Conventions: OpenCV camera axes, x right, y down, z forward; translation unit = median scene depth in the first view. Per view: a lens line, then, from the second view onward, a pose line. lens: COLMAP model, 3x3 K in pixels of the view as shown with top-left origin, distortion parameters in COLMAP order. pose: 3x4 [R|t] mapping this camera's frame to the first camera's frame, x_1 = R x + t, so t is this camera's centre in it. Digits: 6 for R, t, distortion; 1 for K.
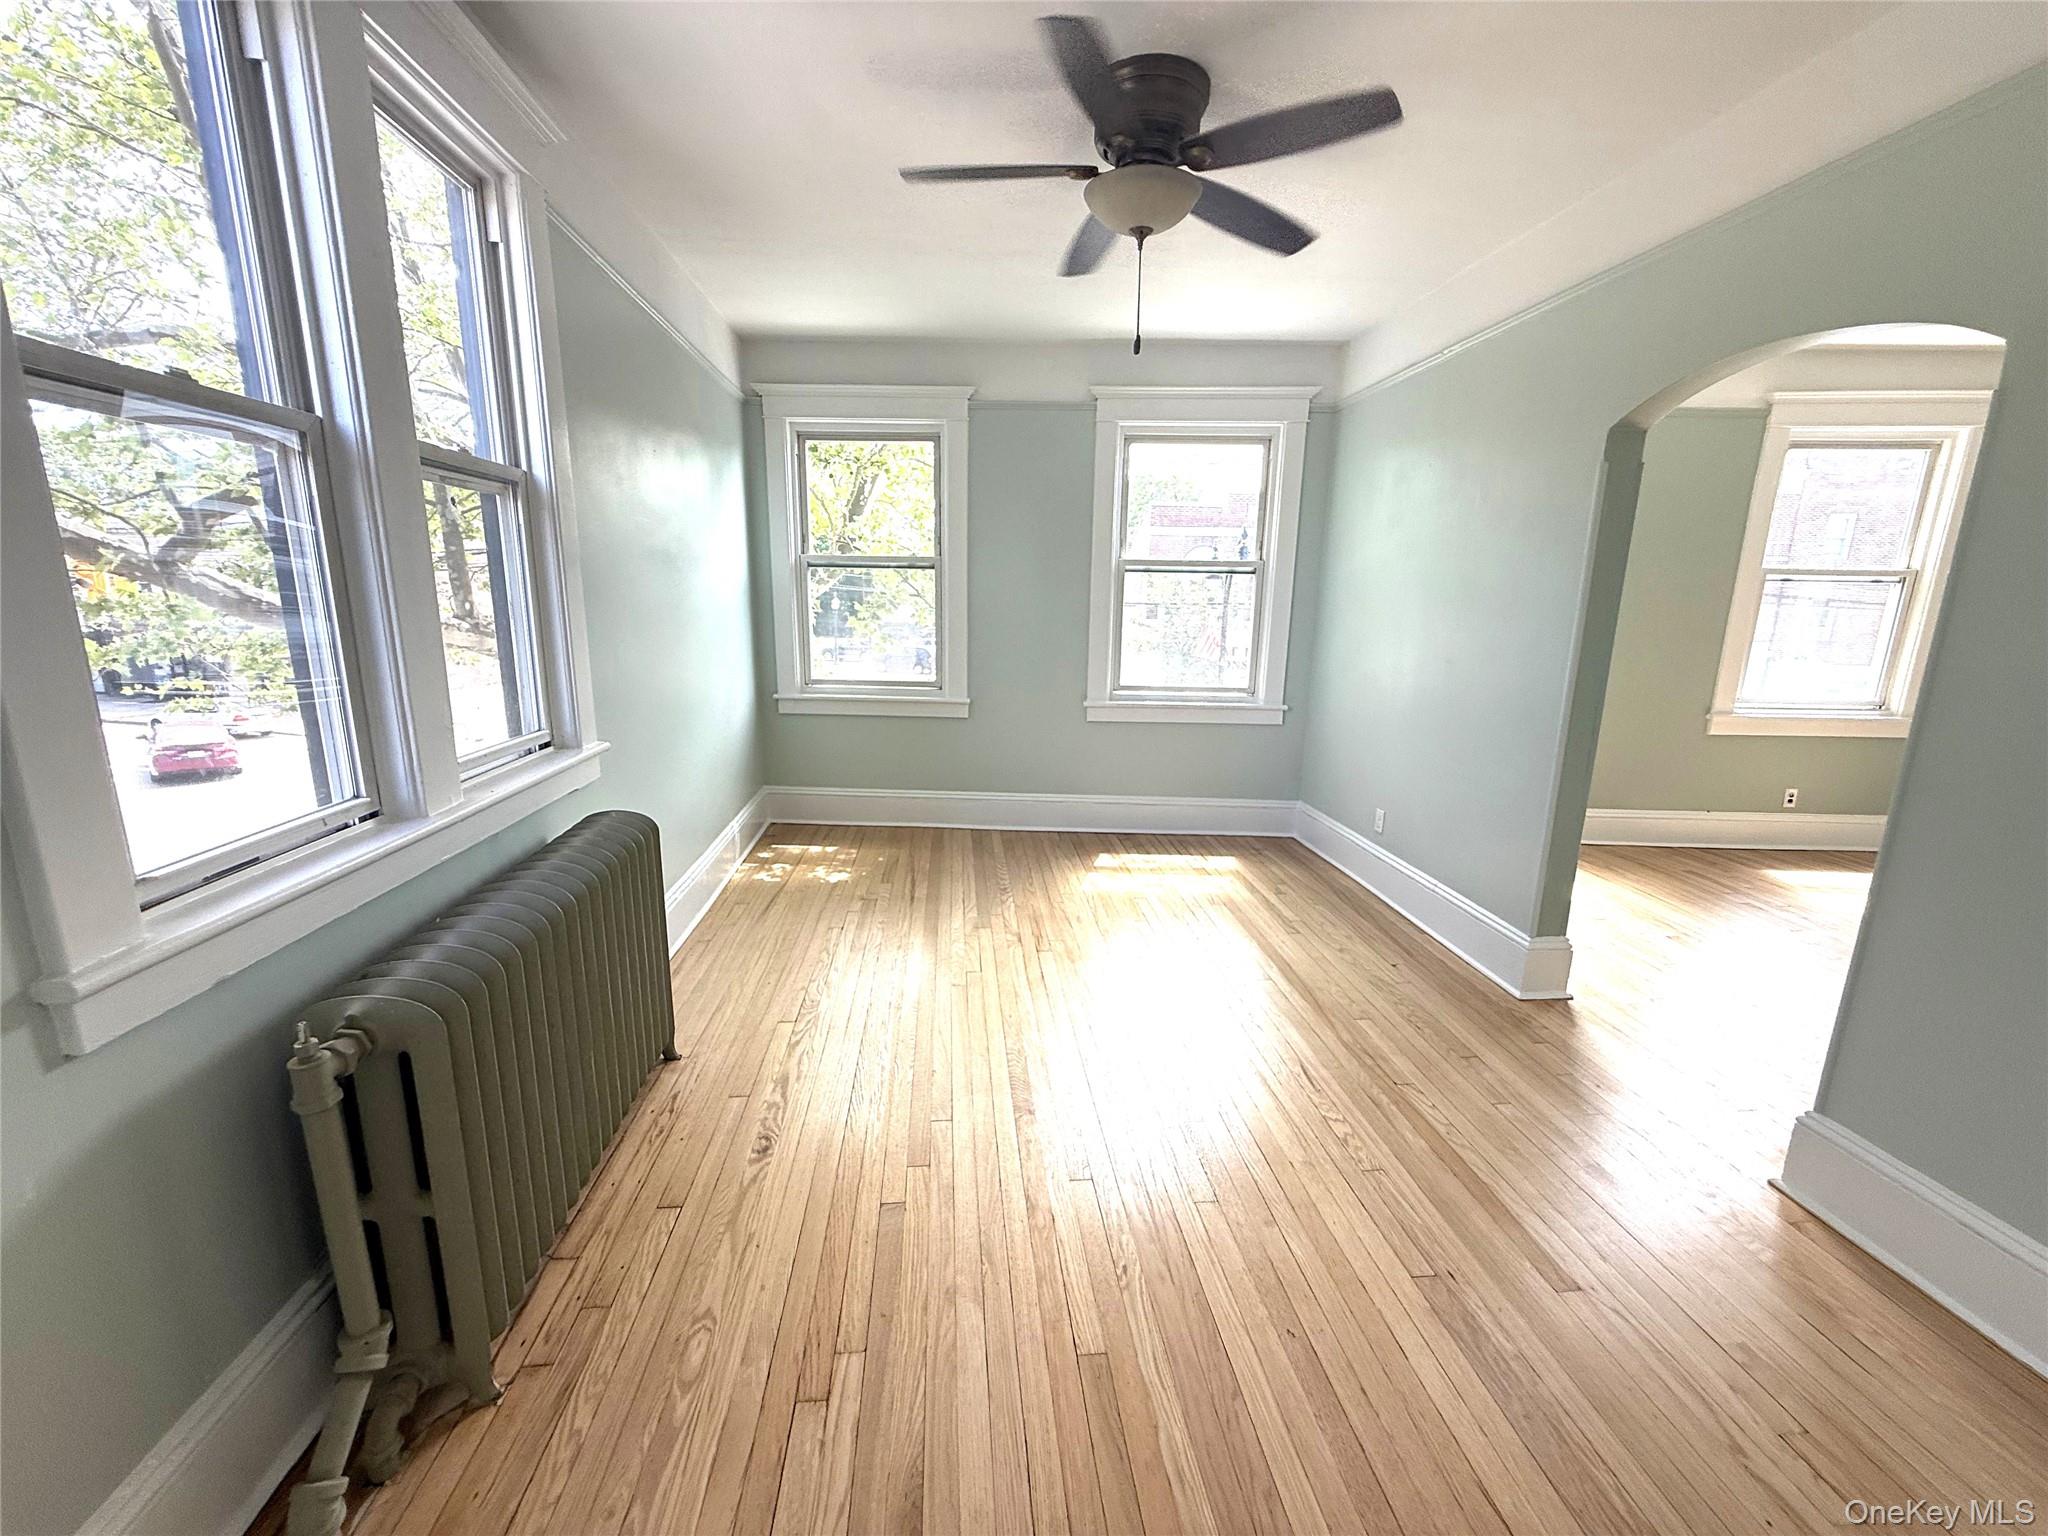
lens RADIAL K [[826.3, 0, 1013.2], [0, 826.3, 776.0], [0, 0, 1]] dist [-0.000439, 0.000093]
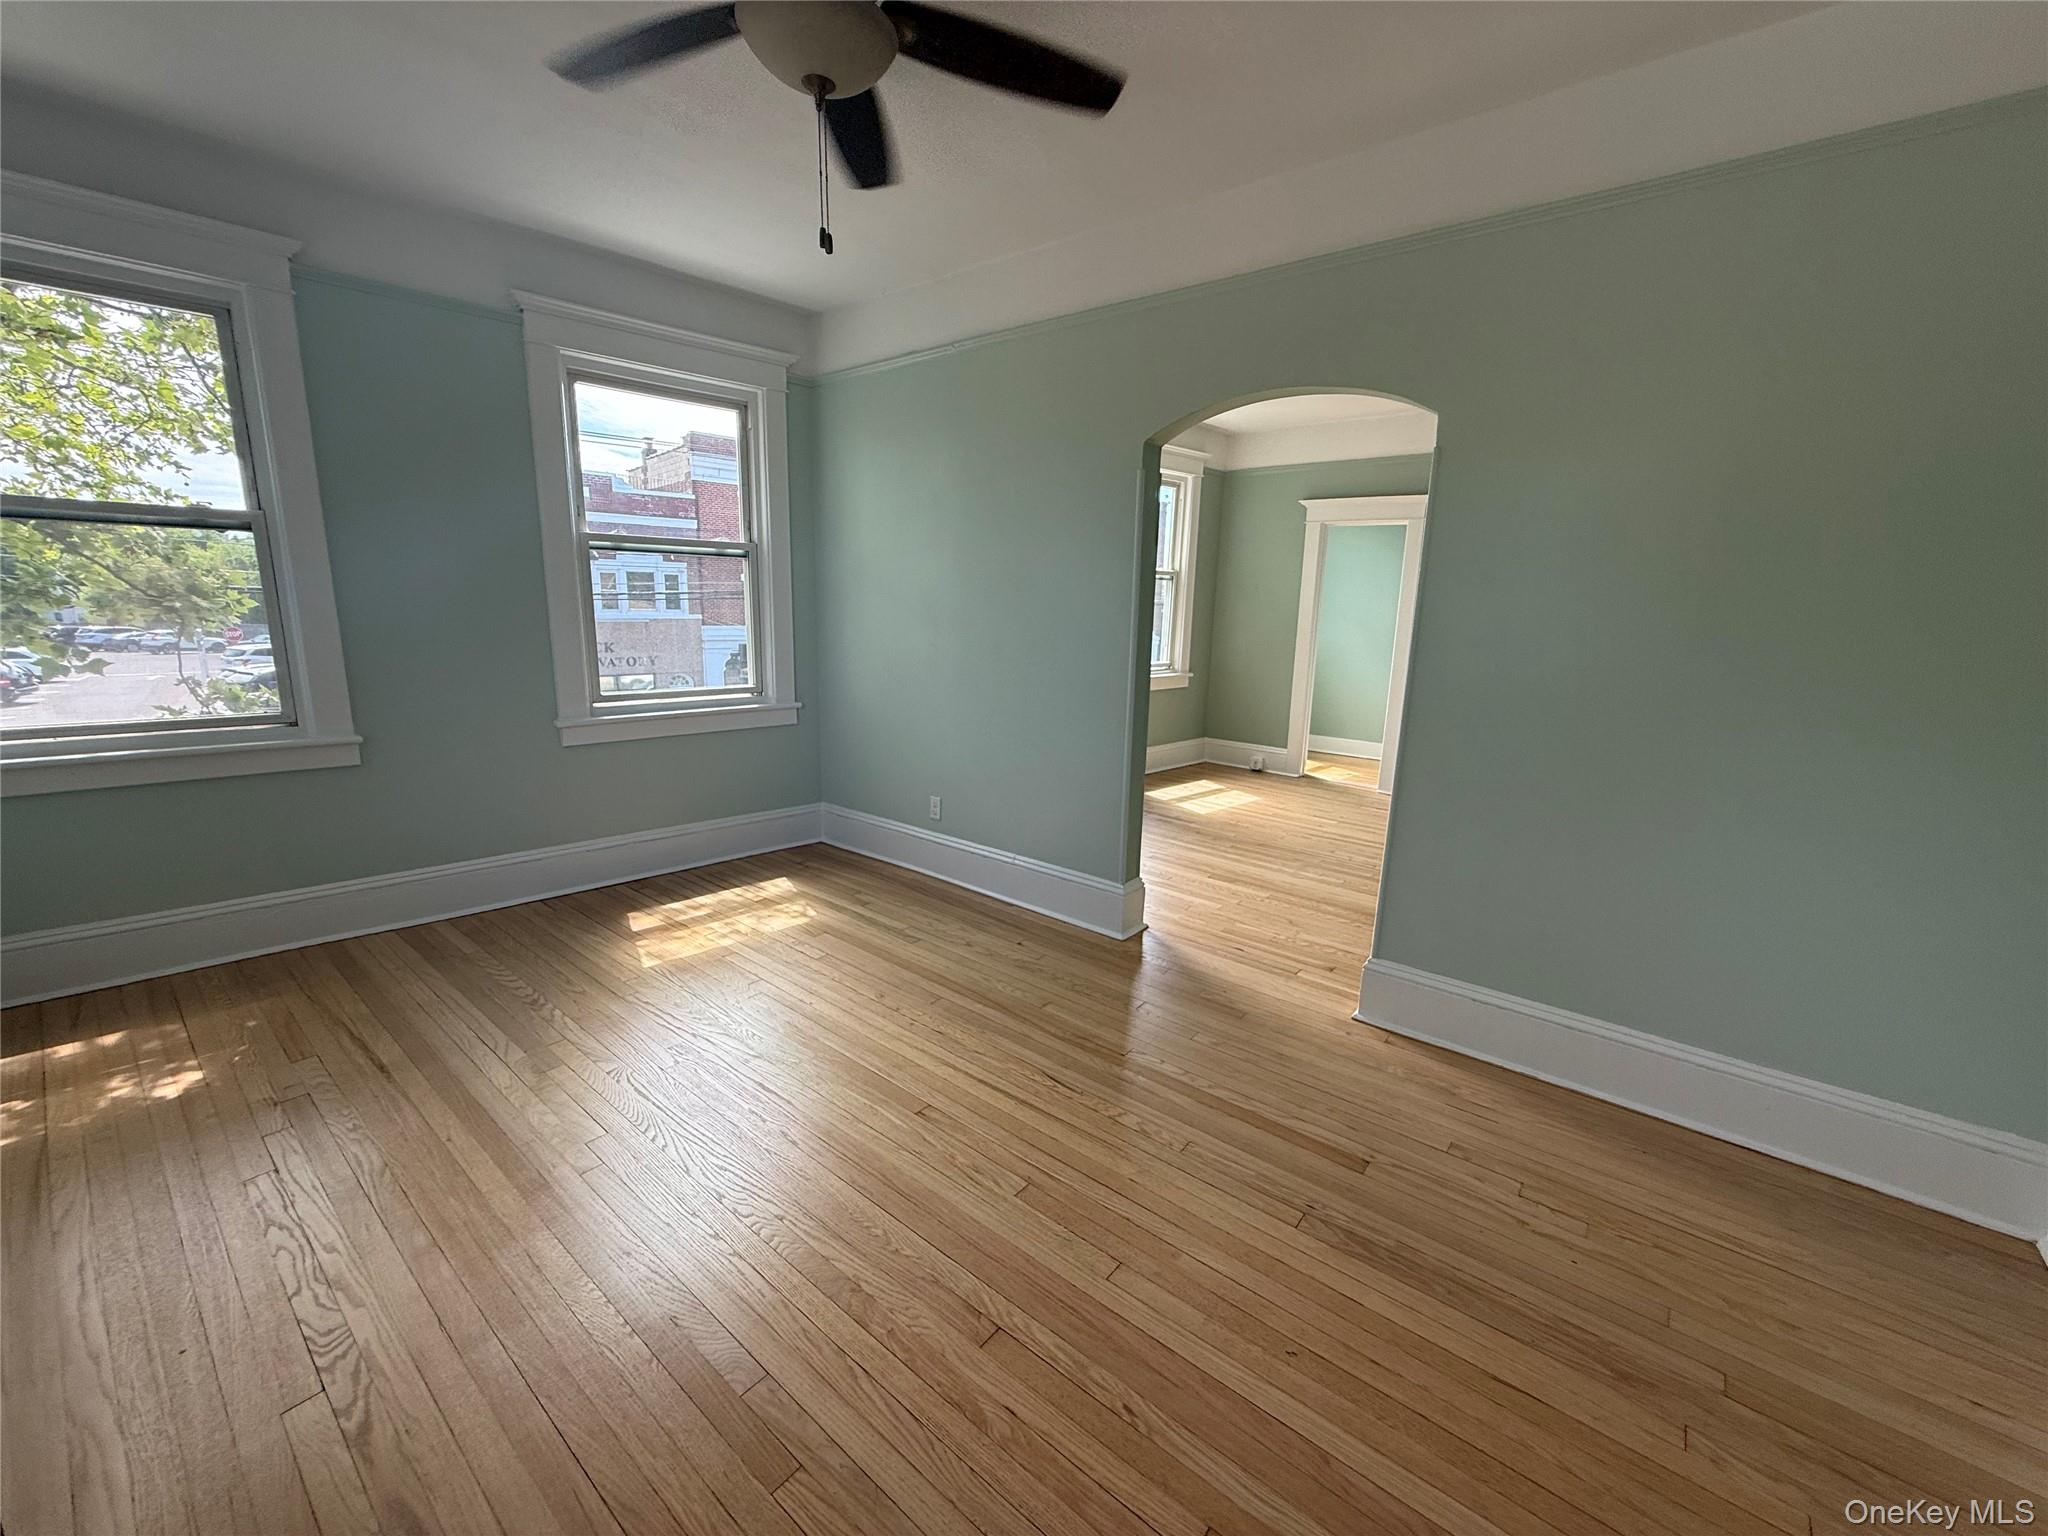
lens RADIAL K [[826.3, 0, 1009.8], [0, 826.3, 774.3], [0, 0, 1]] dist [-0.000439, 0.000093]
pose [[0.693645, -0.148667, 0.704808, -0.180813], [0.144331, 0.987312, 0.066211, -0.036611], [-0.705709, 0.055798, 0.706301, 0.205478]]
